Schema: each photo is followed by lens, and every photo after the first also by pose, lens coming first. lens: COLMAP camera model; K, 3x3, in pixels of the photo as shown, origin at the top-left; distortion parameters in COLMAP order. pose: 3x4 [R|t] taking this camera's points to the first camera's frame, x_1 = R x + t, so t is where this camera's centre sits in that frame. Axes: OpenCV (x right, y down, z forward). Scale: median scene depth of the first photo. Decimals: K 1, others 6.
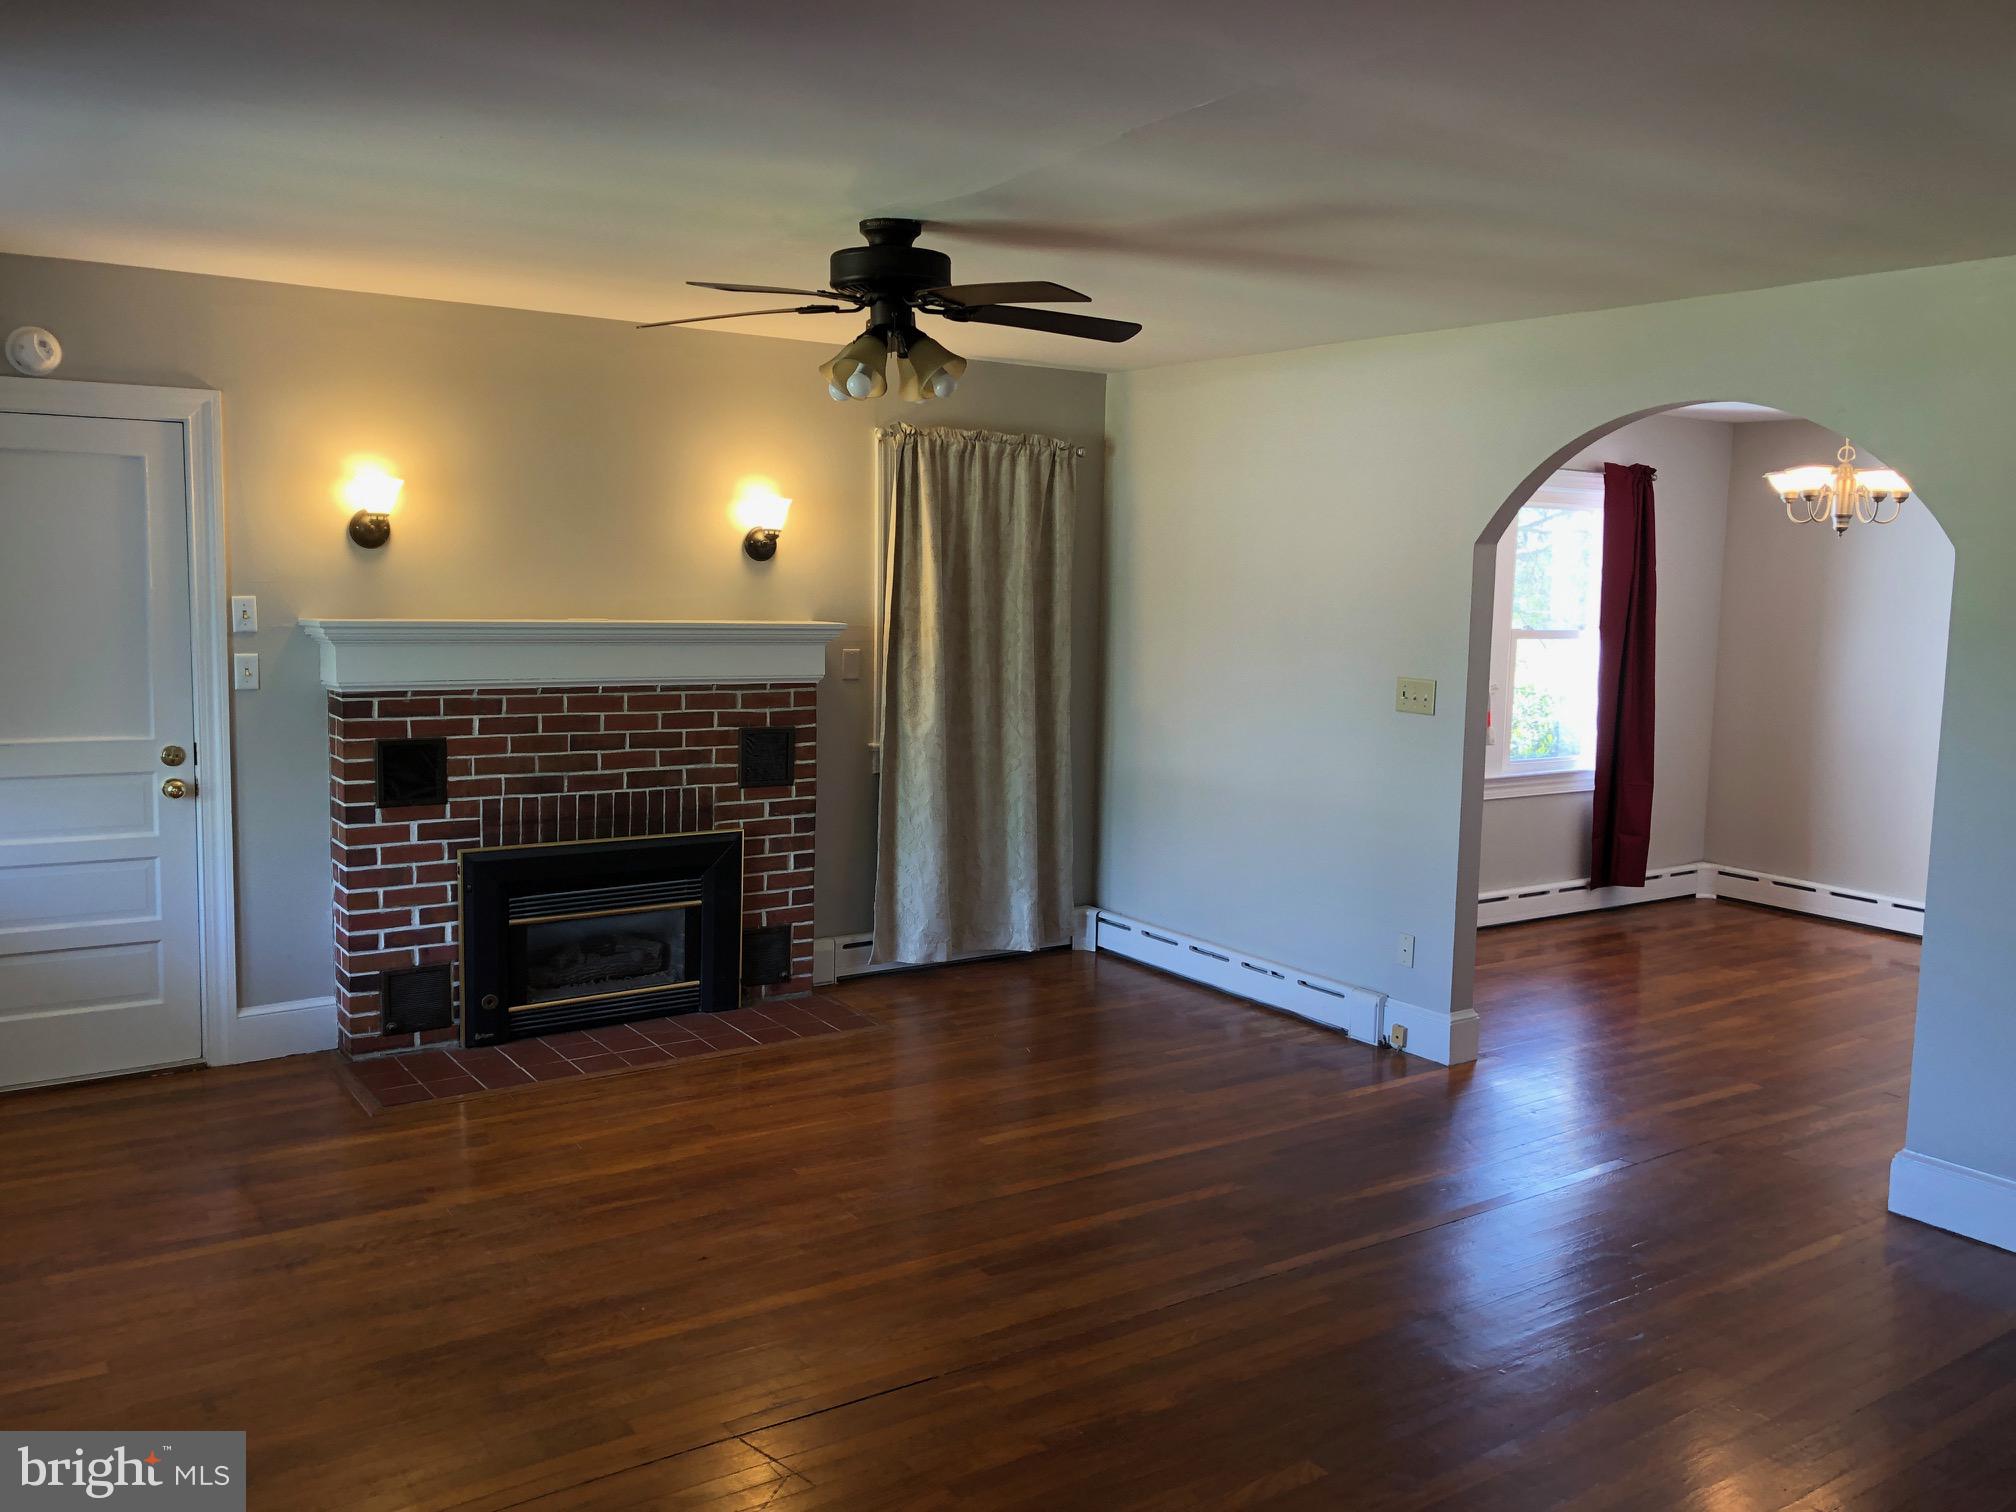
lens RADIAL K [[1633.3, 0, 1066.4], [0, 1633.3, 756.0], [0, 0, 1]] dist [0.026640, -0.048151]
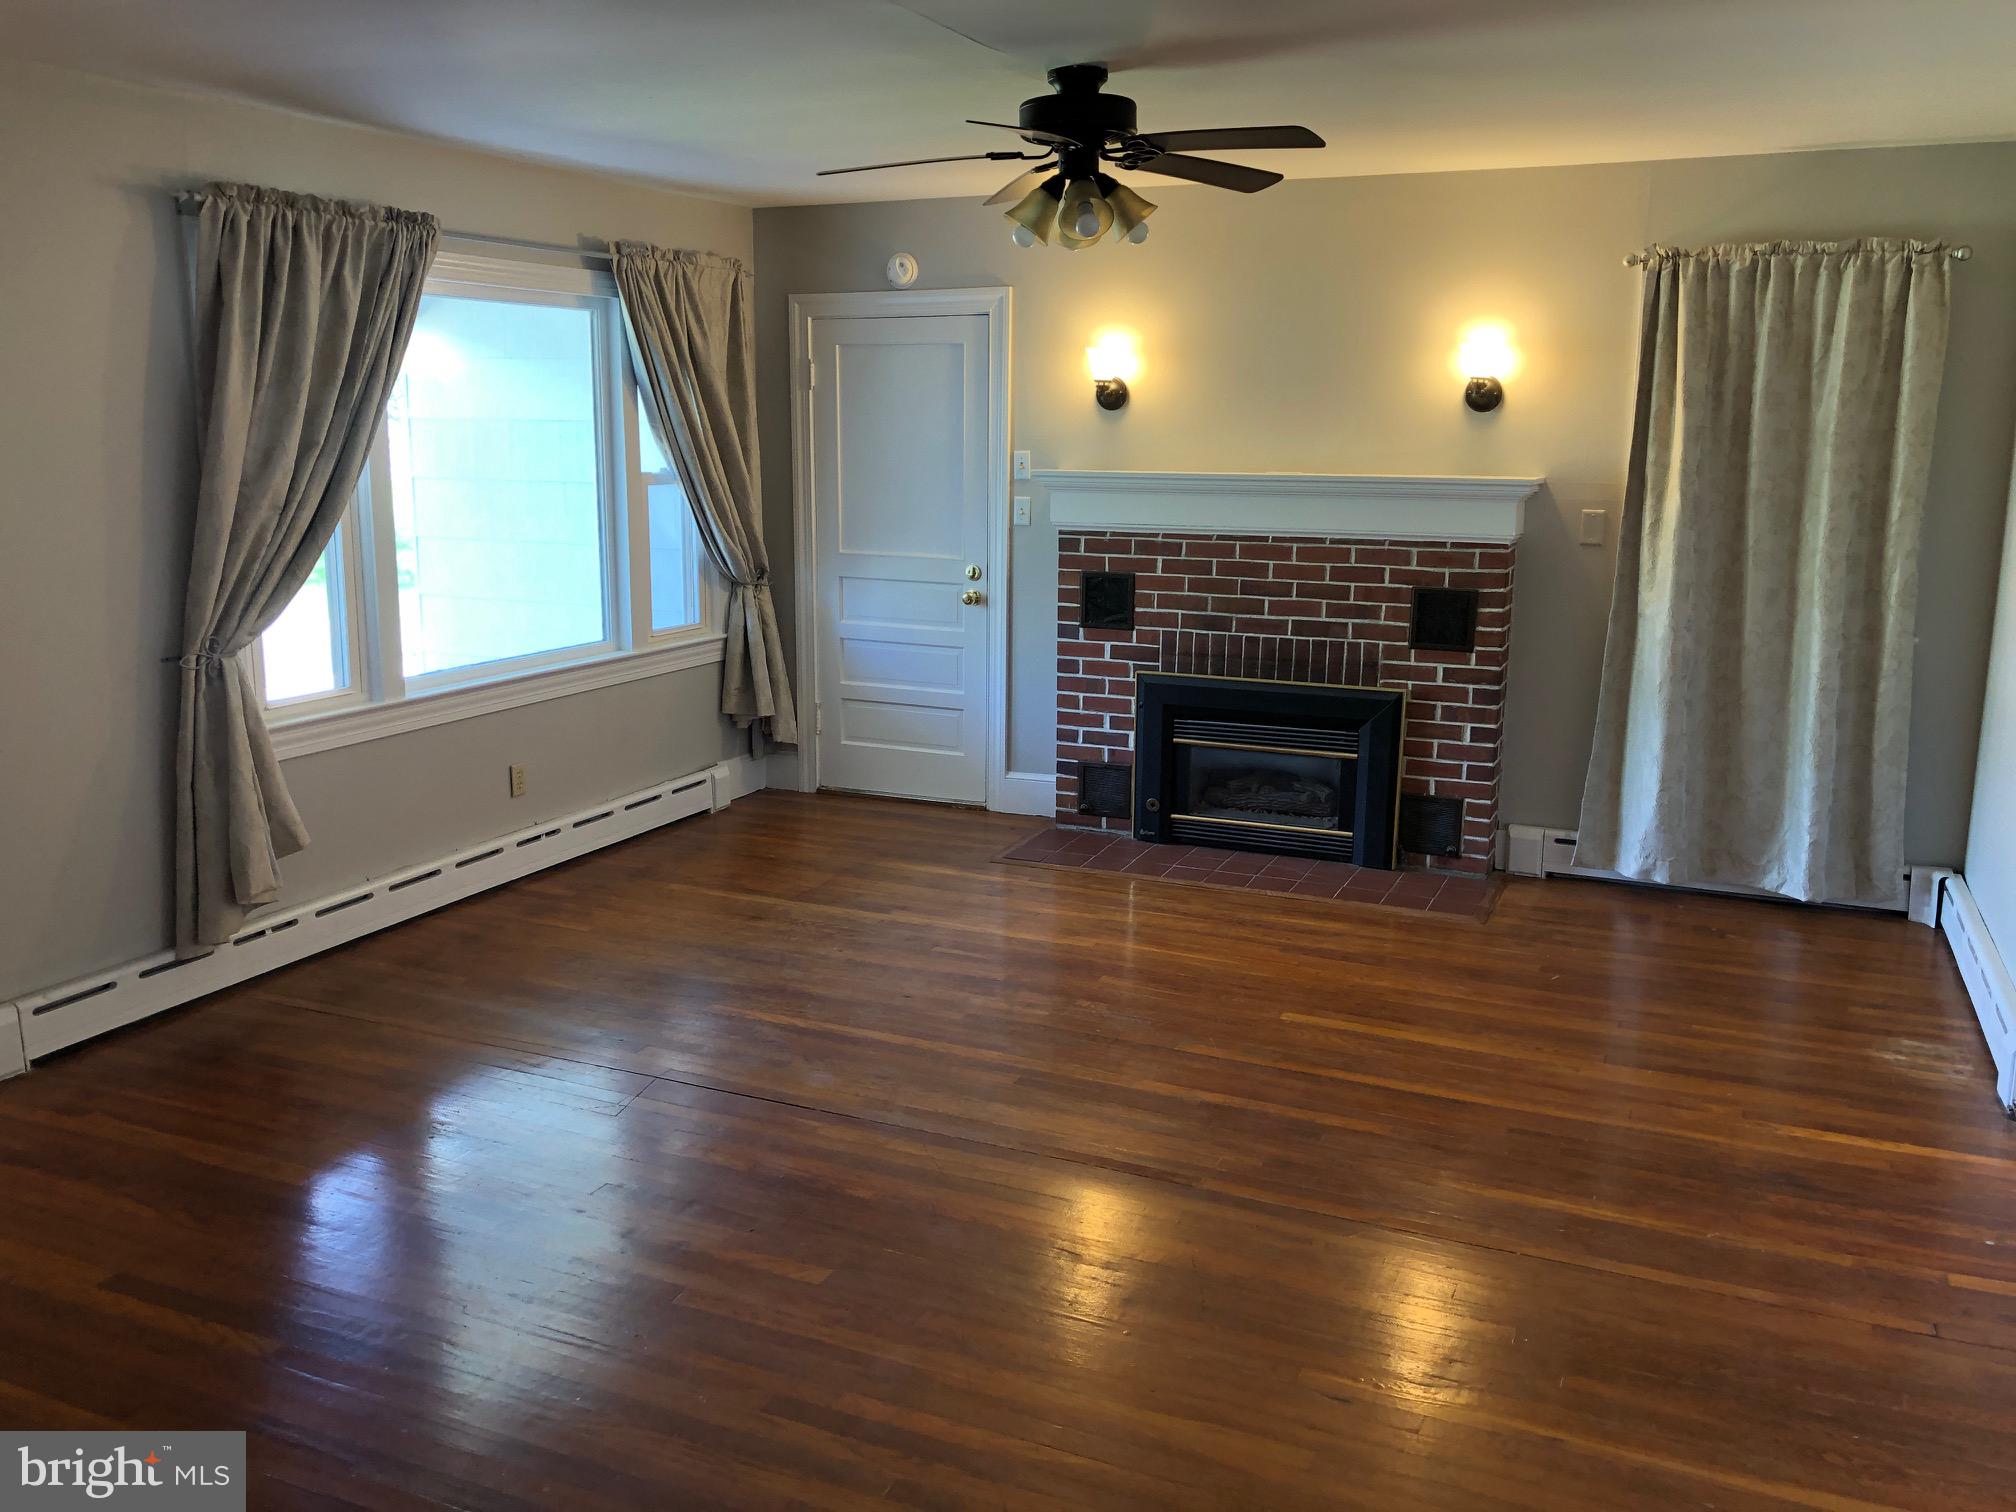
lens RADIAL K [[1633.3, 0, 940.0], [0, 1633.3, 771.2], [0, 0, 1]] dist [0.026640, -0.048151]
pose [[0.496534, 0.162228, -0.852723, 0.534287], [-0.090713, 0.986699, 0.134895, -0.015475], [0.863265, 0.010373, 0.504645, 0.275403]]
